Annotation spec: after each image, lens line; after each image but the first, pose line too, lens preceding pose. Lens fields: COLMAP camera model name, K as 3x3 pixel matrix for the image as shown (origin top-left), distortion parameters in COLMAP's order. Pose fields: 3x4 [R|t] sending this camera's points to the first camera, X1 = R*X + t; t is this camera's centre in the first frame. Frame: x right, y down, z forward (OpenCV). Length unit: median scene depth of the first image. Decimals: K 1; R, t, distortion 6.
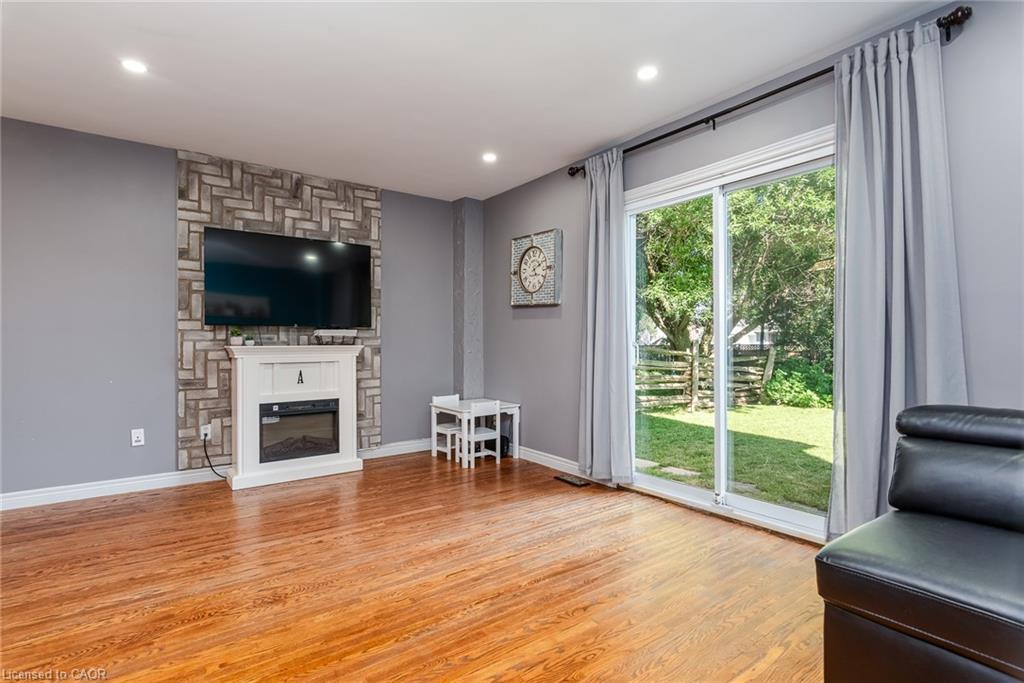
lens RADIAL K [[493.9, 0, 510.5], [0, 493.9, 342.6], [0, 0, 1]] dist [0.001498, -0.000113]
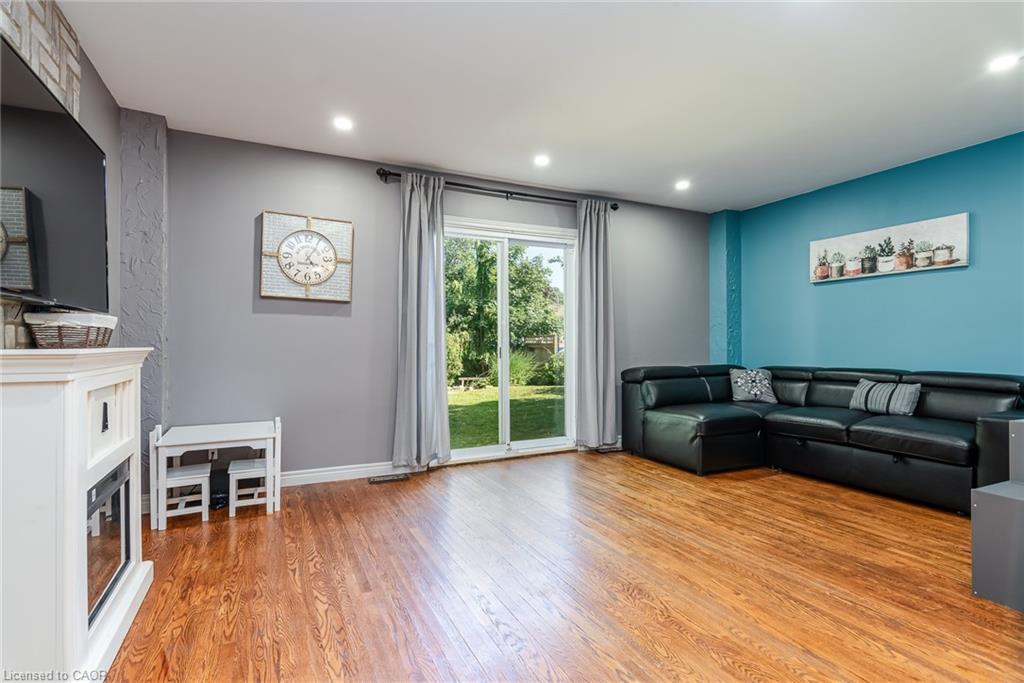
lens RADIAL K [[493.9, 0, 510.5], [0, 493.9, 342.6], [0, 0, 1]] dist [0.001498, -0.000113]
pose [[0.180881, 0.003286, 0.983499, -0.804208], [0.001980, 0.999991, -0.003705, 0.003522], [-0.983503, 0.002617, 0.180873, 0.555196]]
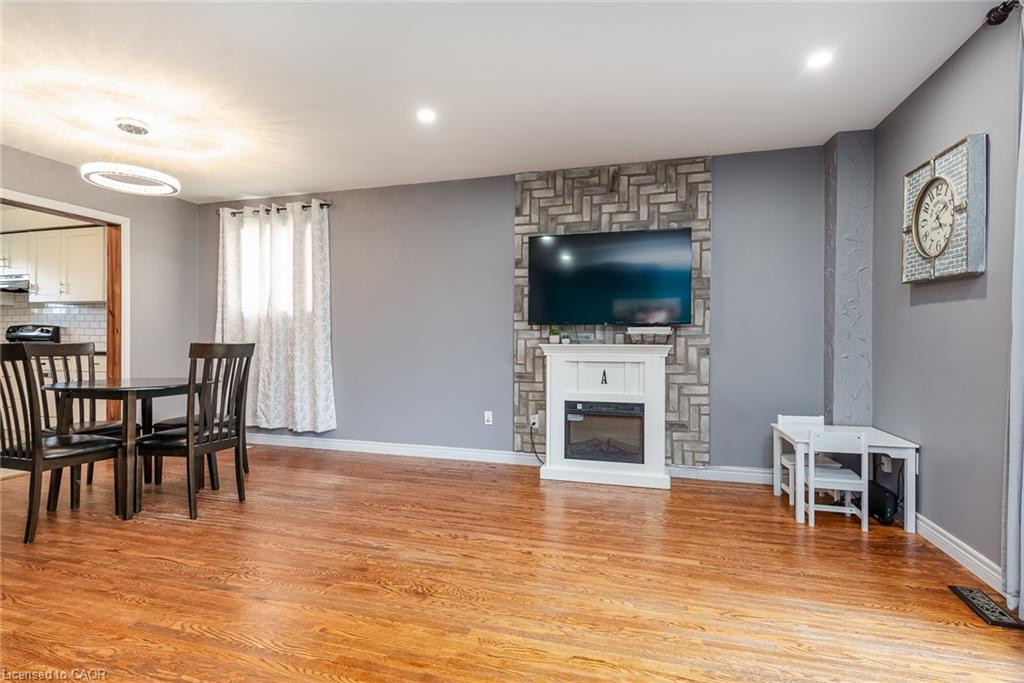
lens RADIAL K [[493.9, 0, 510.5], [0, 493.9, 342.6], [0, 0, 1]] dist [0.001498, -0.000113]
pose [[0.607919, 0.005922, -0.793977, 0.226832], [-0.006725, 0.999975, 0.002309, 0.001682], [0.793971, 0.003935, 0.607943, 0.271955]]
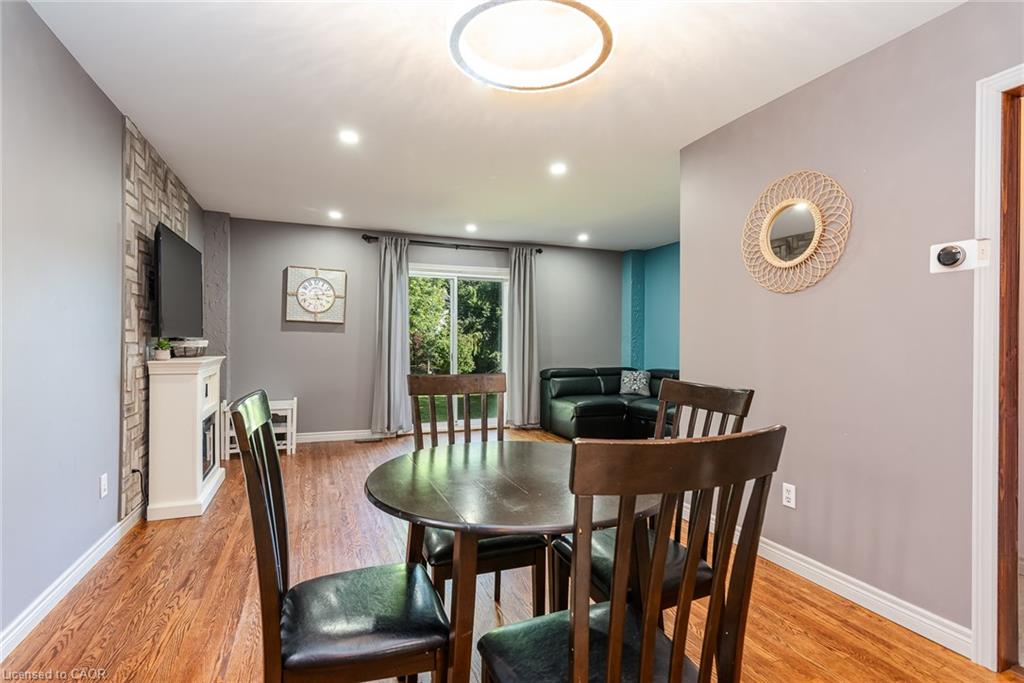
lens RADIAL K [[493.9, 0, 510.5], [0, 493.9, 342.6], [0, 0, 1]] dist [0.001498, -0.000113]
pose [[0.249865, -0.001397, 0.968280, -1.211024], [-0.007059, 0.999970, 0.003264, -0.031597], [-0.968255, -0.007651, 0.249847, 0.188461]]
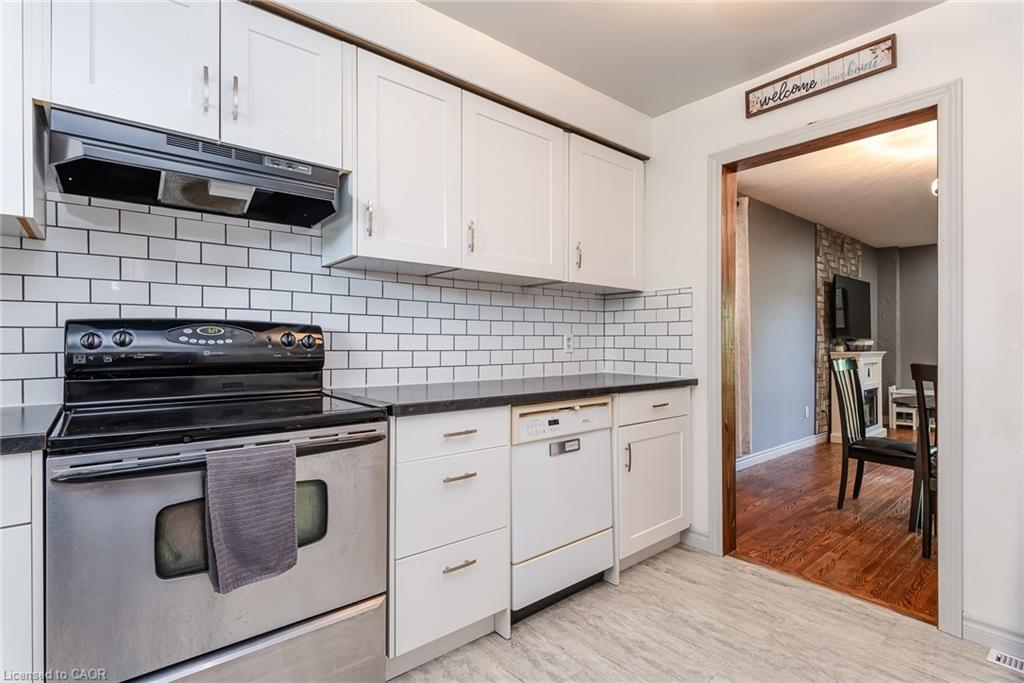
lens RADIAL K [[493.9, 0, 510.5], [0, 493.9, 342.6], [0, 0, 1]] dist [0.001498, -0.000113]
pose [[0.998371, 0.000704, 0.057045, -1.599405], [-0.000493, 0.999993, -0.003706, -0.016274], [-0.057047, 0.003672, 0.998365, -0.435787]]
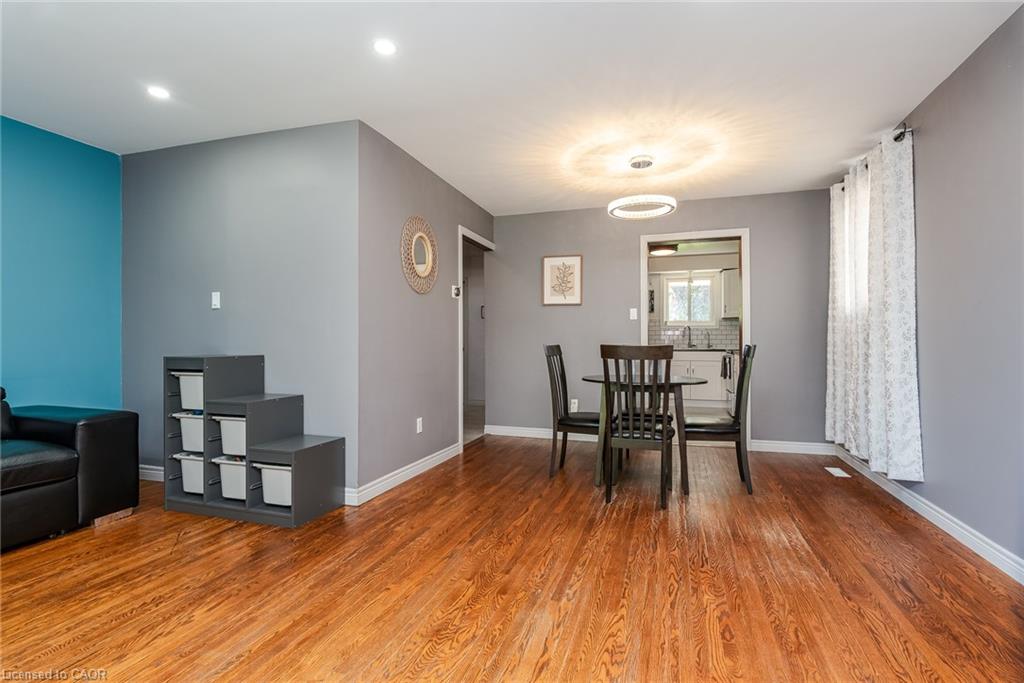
lens RADIAL K [[493.9, 0, 510.5], [0, 493.9, 342.6], [0, 0, 1]] dist [0.001498, -0.000113]
pose [[-0.814680, 0.002455, -0.579906, -0.039141], [0.002742, 0.999996, 0.000381, 0.002728], [0.579904, -0.001280, -0.814684, 0.928293]]
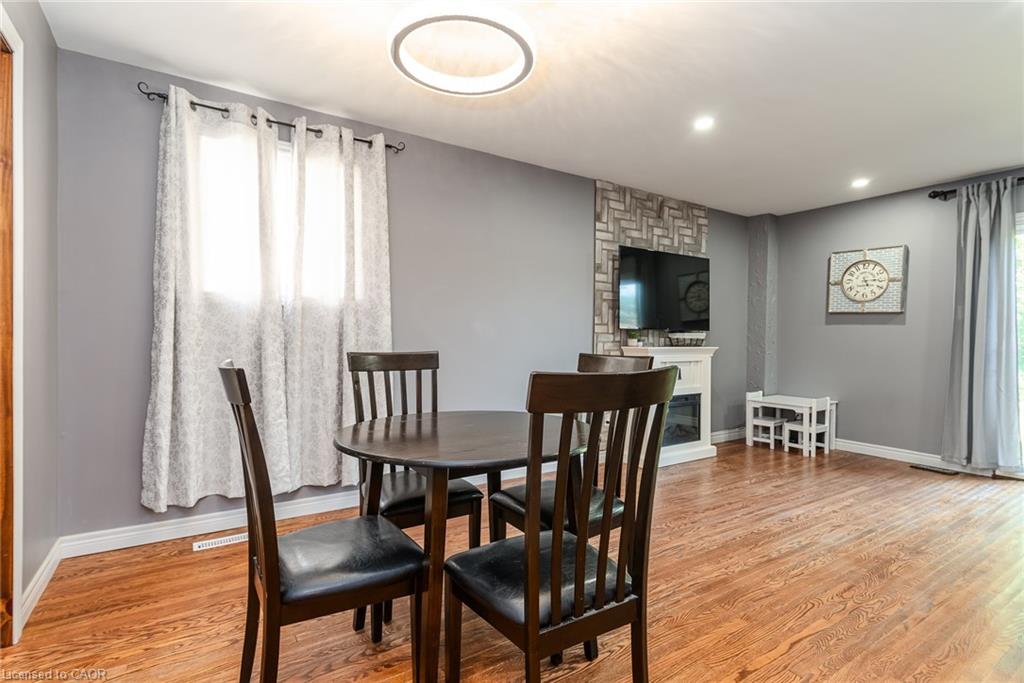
lens RADIAL K [[491.8, 0, 510.3], [0, 491.8, 342.7], [0, 0, 1]] dist [0.003459, -0.000319]
pose [[0.998351, 0.011141, -0.056311, -0.759444], [-0.010637, 0.999901, 0.009238, -0.010717], [0.056409, -0.008624, 0.998371, -0.171968]]
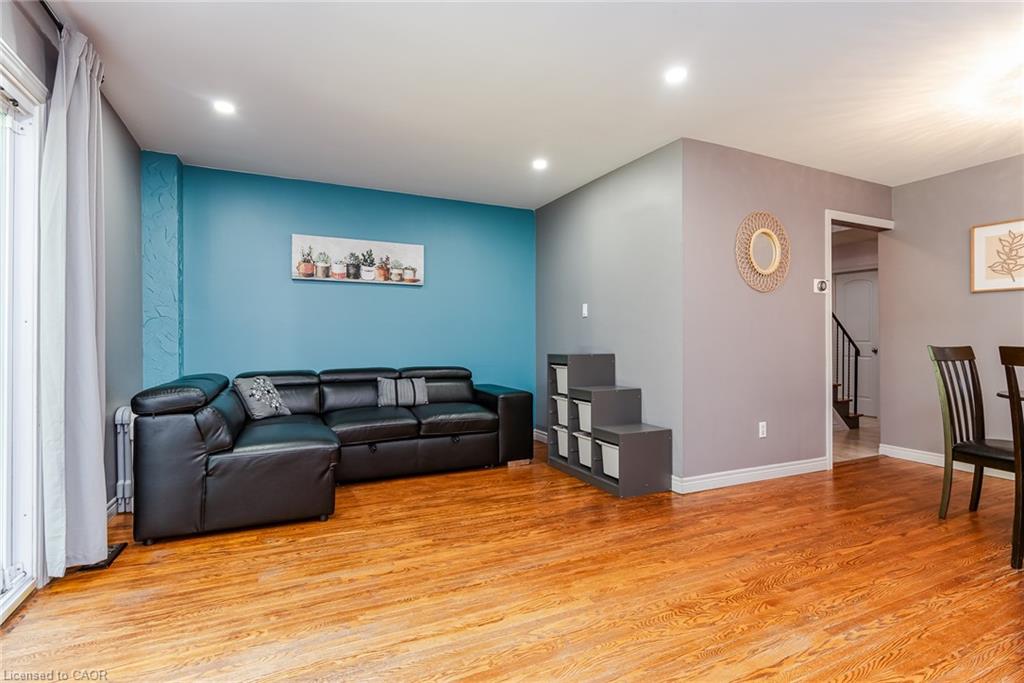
lens RADIAL K [[493.9, 0, 510.5], [0, 493.9, 342.6], [0, 0, 1]] dist [0.001498, -0.000113]
pose [[-0.981593, 0.003599, 0.190953, -0.174234], [0.002984, 0.999989, -0.003508, 0.003208], [-0.190964, -0.002874, -0.981593, 1.043219]]
